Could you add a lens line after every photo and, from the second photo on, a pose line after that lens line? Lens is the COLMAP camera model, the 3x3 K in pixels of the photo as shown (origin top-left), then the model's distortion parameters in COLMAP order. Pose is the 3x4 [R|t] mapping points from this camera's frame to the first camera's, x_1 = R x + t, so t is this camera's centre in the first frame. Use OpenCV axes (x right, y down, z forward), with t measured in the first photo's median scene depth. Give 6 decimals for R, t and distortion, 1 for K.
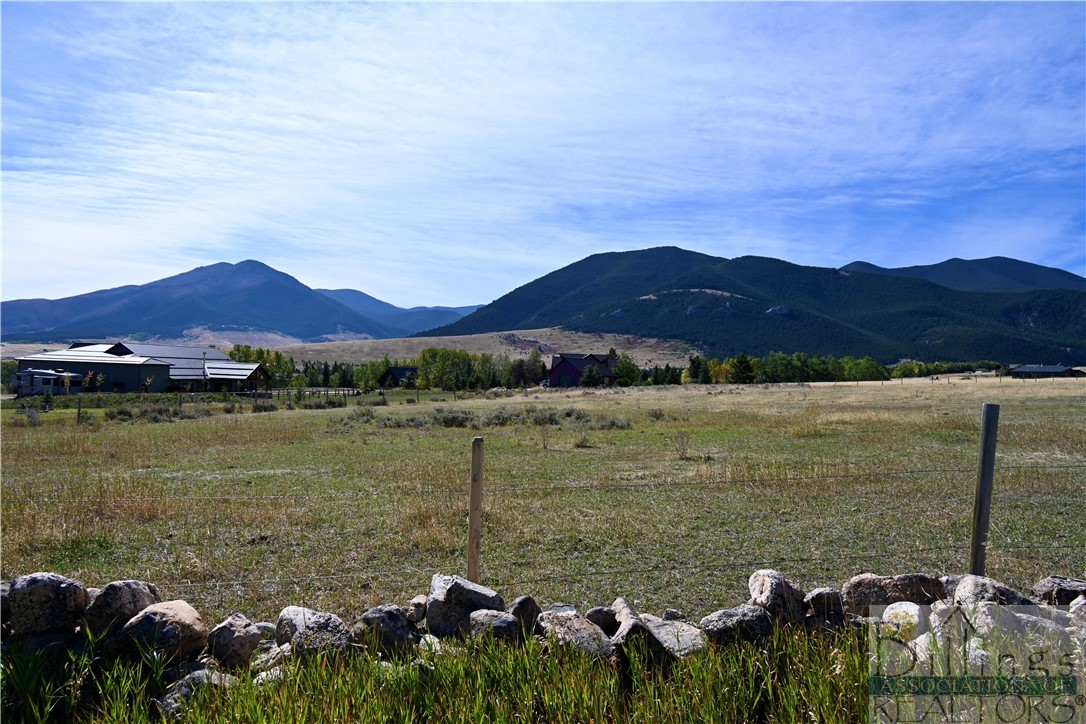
lens RADIAL K [[720.6, 0, 541.8], [0, 720.6, 344.8], [0, 0, 1]] dist [0.001357, -0.001330]
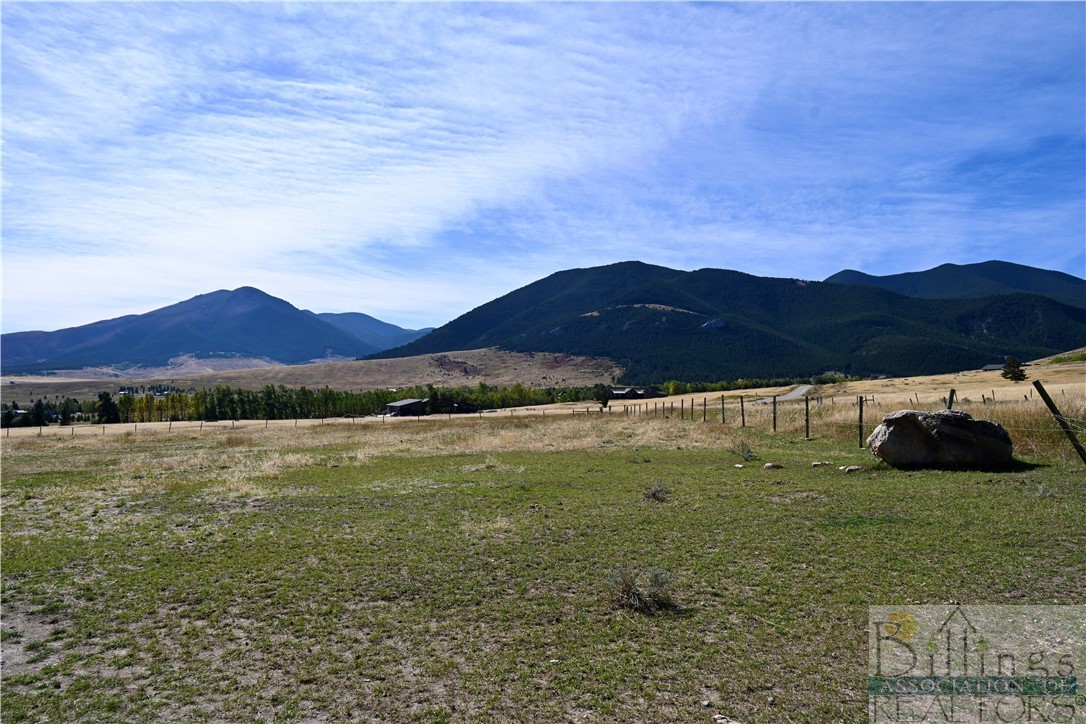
lens RADIAL K [[720.6, 0, 544.6], [0, 720.6, 341.7], [0, 0, 1]] dist [0.001357, -0.001330]
pose [[0.998695, -0.026455, -0.043679, 0.131347], [0.025191, 0.999255, -0.029242, -0.001494], [0.044420, 0.028104, 0.998618, 0.022288]]
